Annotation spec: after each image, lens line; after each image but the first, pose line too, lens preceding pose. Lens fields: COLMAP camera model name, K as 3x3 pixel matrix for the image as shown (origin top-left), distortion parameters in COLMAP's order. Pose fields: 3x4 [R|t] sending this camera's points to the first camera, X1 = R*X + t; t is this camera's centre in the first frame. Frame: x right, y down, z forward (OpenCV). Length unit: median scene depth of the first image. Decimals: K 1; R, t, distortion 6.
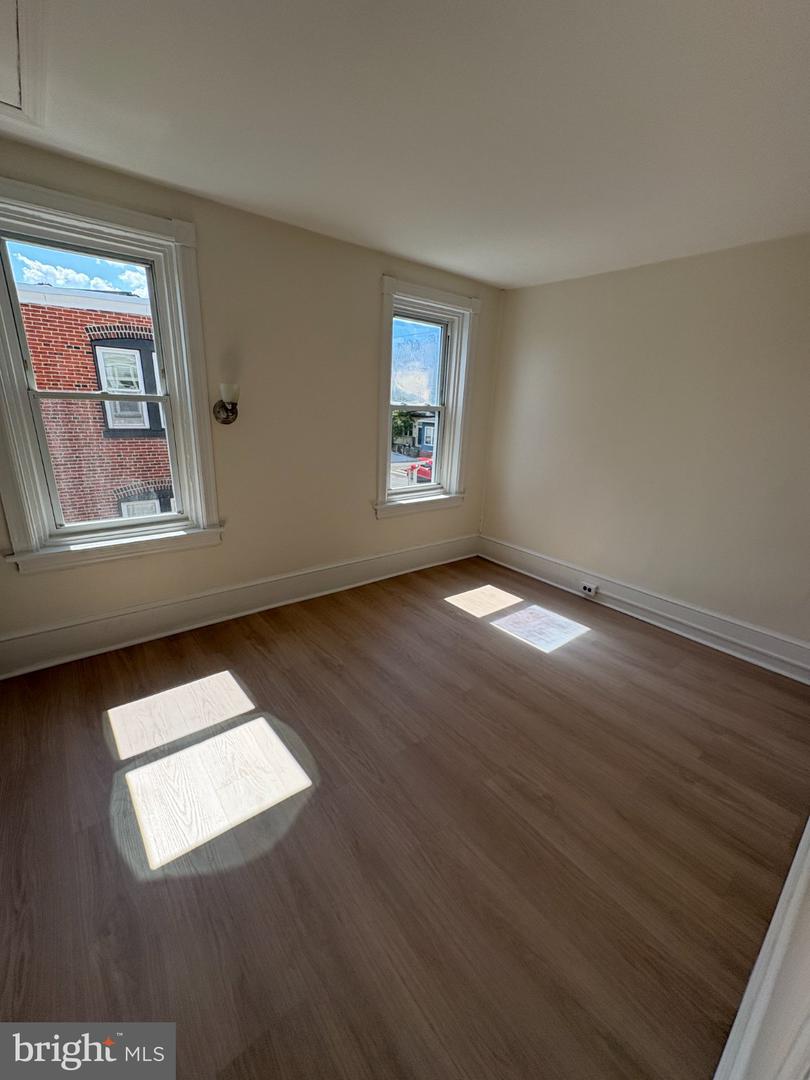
lens RADIAL K [[430.7, 0, 404.0], [0, 430.7, 537.5], [0, 0, 1]] dist [-0.001744, -0.000216]
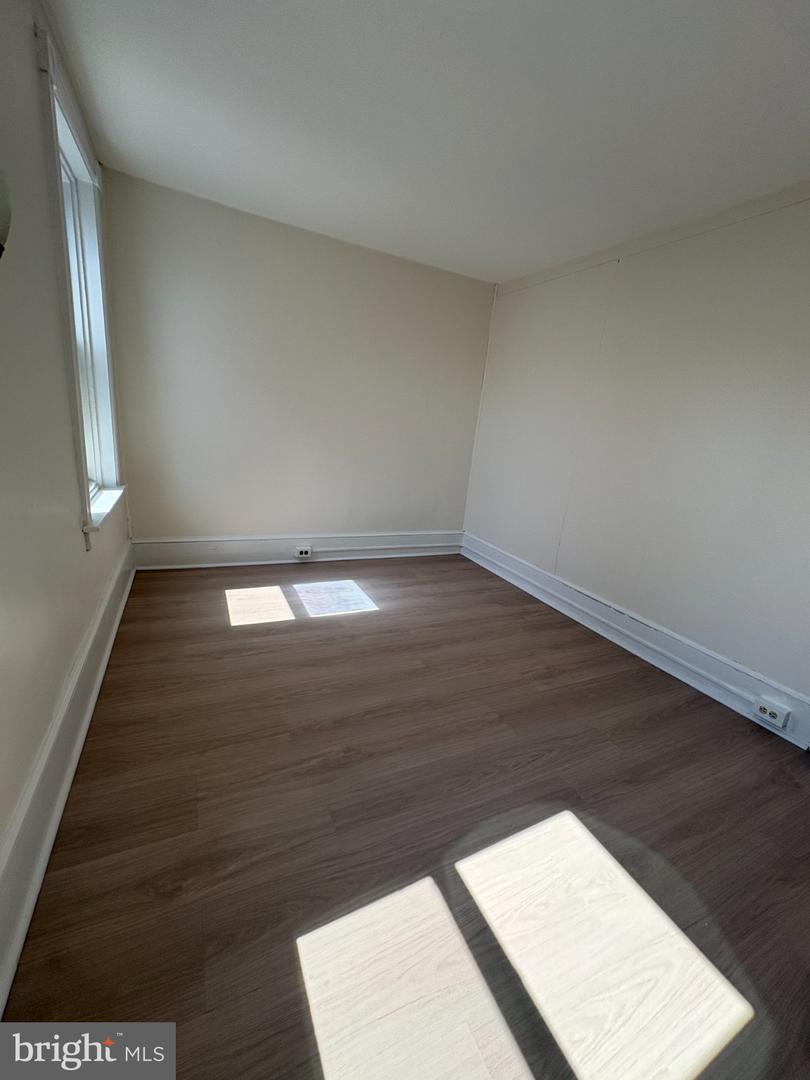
lens RADIAL K [[430.7, 0, 404.0], [0, 430.7, 537.5], [0, 0, 1]] dist [-0.001744, -0.000216]
pose [[0.220873, -0.273862, 0.936063, -0.639292], [0.204289, 0.951467, 0.230165, -0.137880], [-0.953667, 0.140390, 0.266100, 0.689024]]
